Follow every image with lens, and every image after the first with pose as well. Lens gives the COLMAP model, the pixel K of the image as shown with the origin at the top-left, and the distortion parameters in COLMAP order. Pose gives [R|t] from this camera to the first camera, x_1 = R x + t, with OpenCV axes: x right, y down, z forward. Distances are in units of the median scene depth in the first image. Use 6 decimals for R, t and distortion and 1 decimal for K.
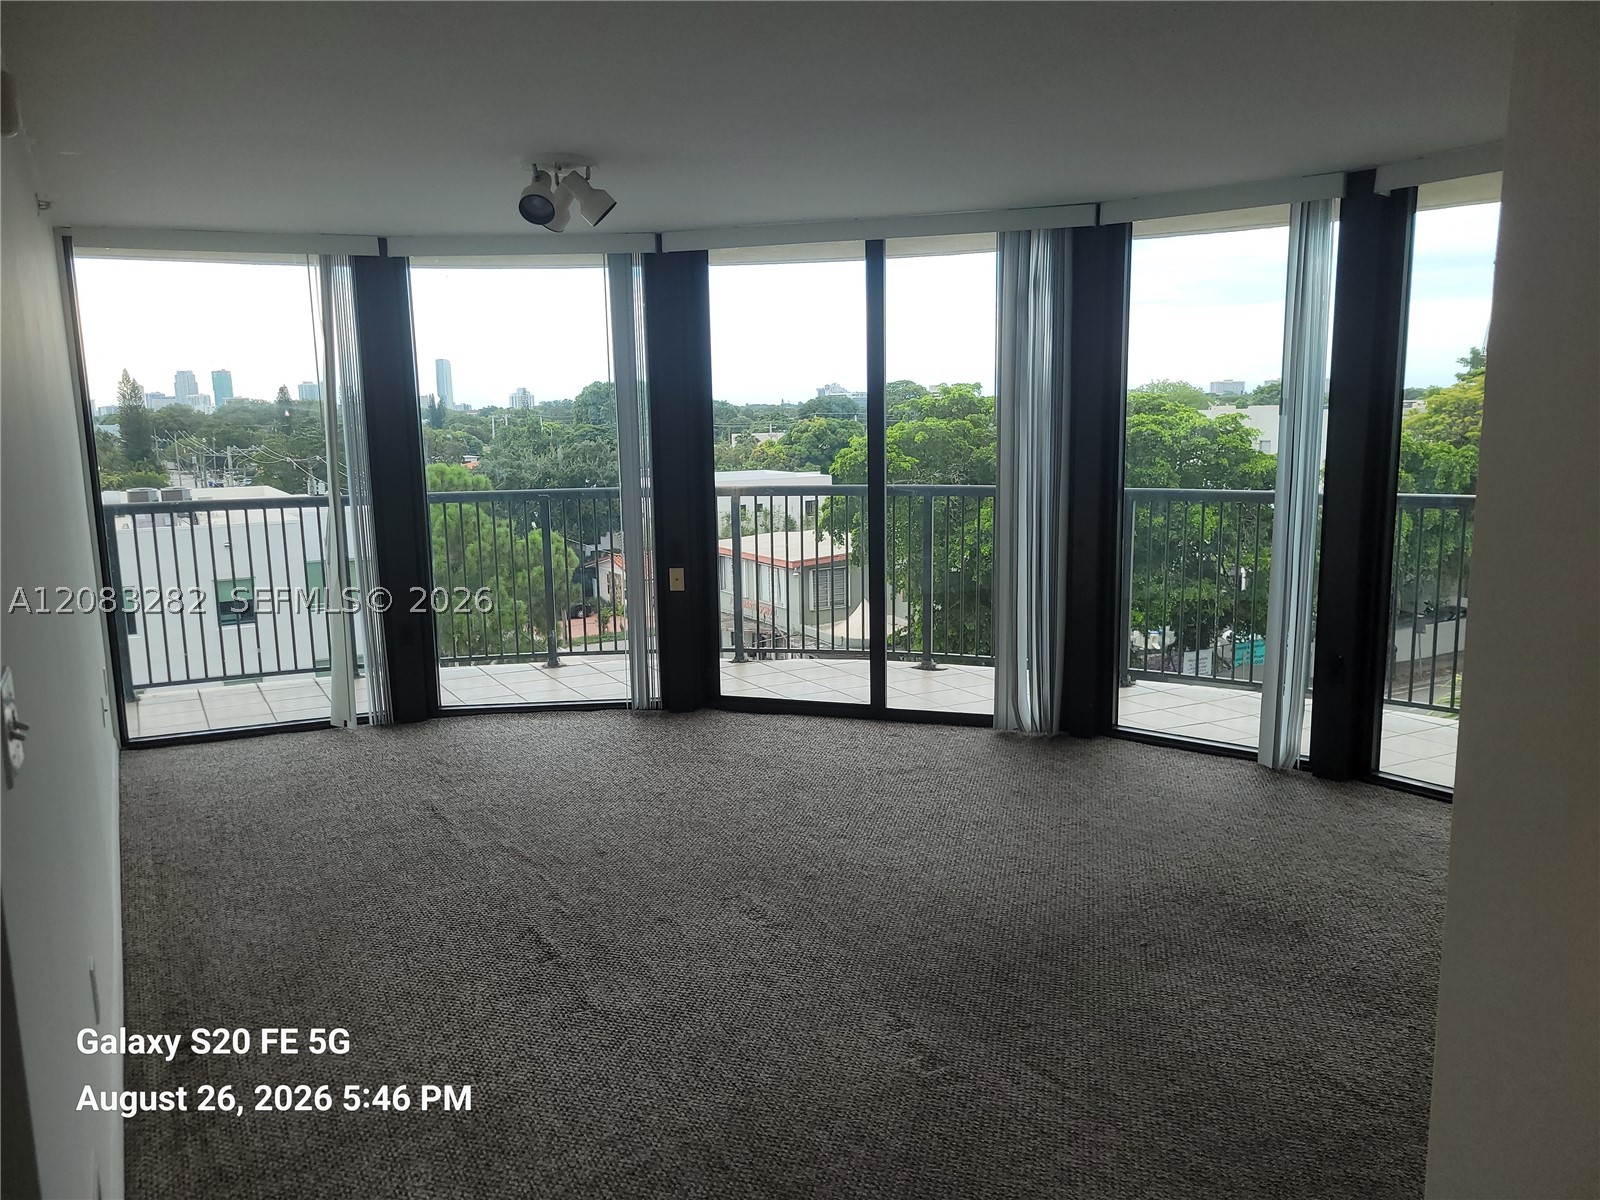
lens RADIAL K [[1086.1, 0, 800.0], [0, 1086.1, 600.0], [0, 0, 1]] dist [0.028013, -0.000379]
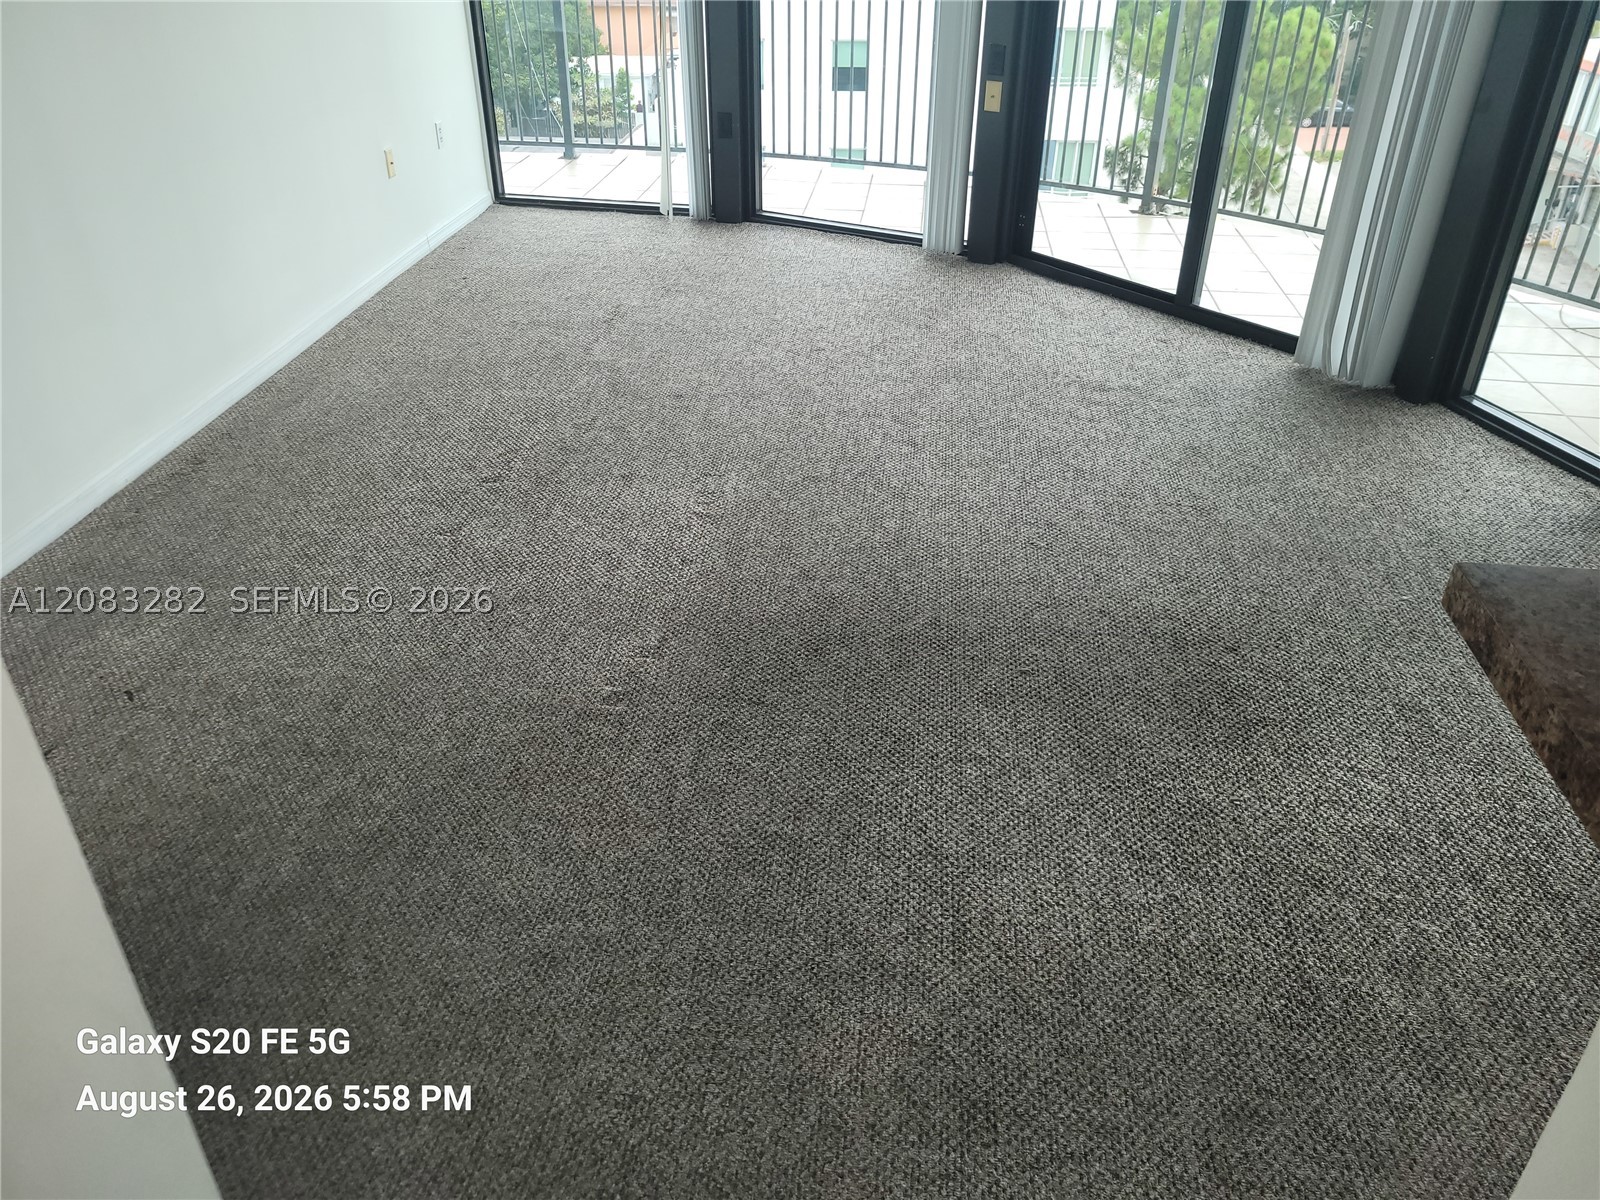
lens RADIAL K [[1206.2, 0, 800.0], [0, 1206.2, 600.0], [0, 0, 1]] dist [0.032841, -0.005191]
pose [[0.831282, 0.306232, -0.463889, 0.329540], [-0.108871, 0.908091, 0.404374, -0.021779], [0.545085, -0.285645, 0.788219, 0.179135]]
